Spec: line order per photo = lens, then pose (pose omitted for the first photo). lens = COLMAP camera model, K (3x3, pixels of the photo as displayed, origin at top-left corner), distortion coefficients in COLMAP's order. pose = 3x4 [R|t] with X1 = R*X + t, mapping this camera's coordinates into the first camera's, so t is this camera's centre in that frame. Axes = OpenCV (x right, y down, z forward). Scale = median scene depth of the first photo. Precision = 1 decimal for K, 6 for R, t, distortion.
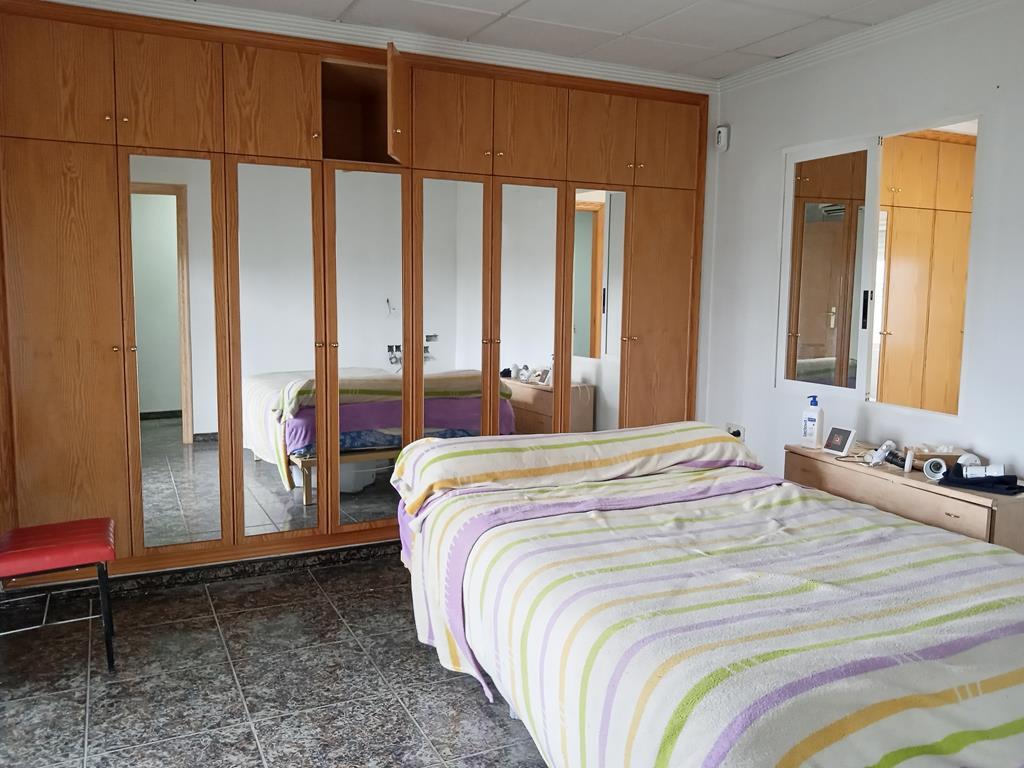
lens RADIAL K [[845.6, 0, 514.7], [0, 845.6, 378.8], [0, 0, 1]] dist [0.045702, -0.090050]
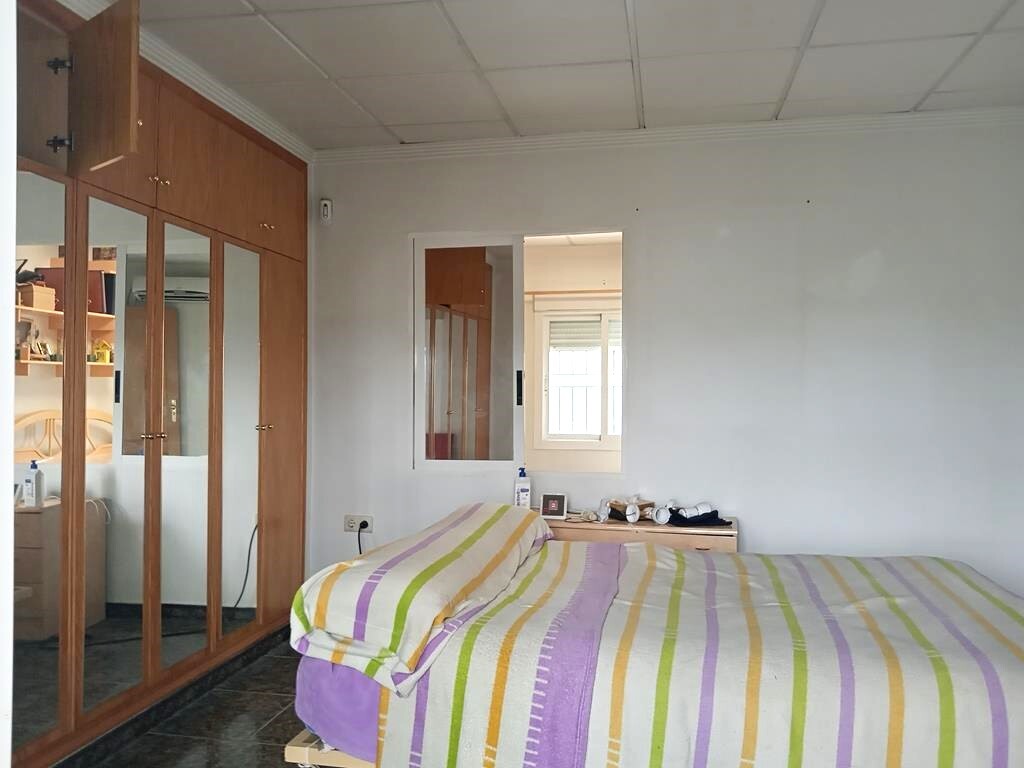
lens RADIAL K [[833.5, 0, 531.0], [0, 833.5, 384.7], [0, 0, 1]] dist [0.075255, -0.147765]
pose [[0.572862, -0.001380, 0.819651, -0.588325], [0.091703, 0.993828, -0.062419, -0.020137], [-0.814506, 0.110922, 0.569452, 0.460945]]
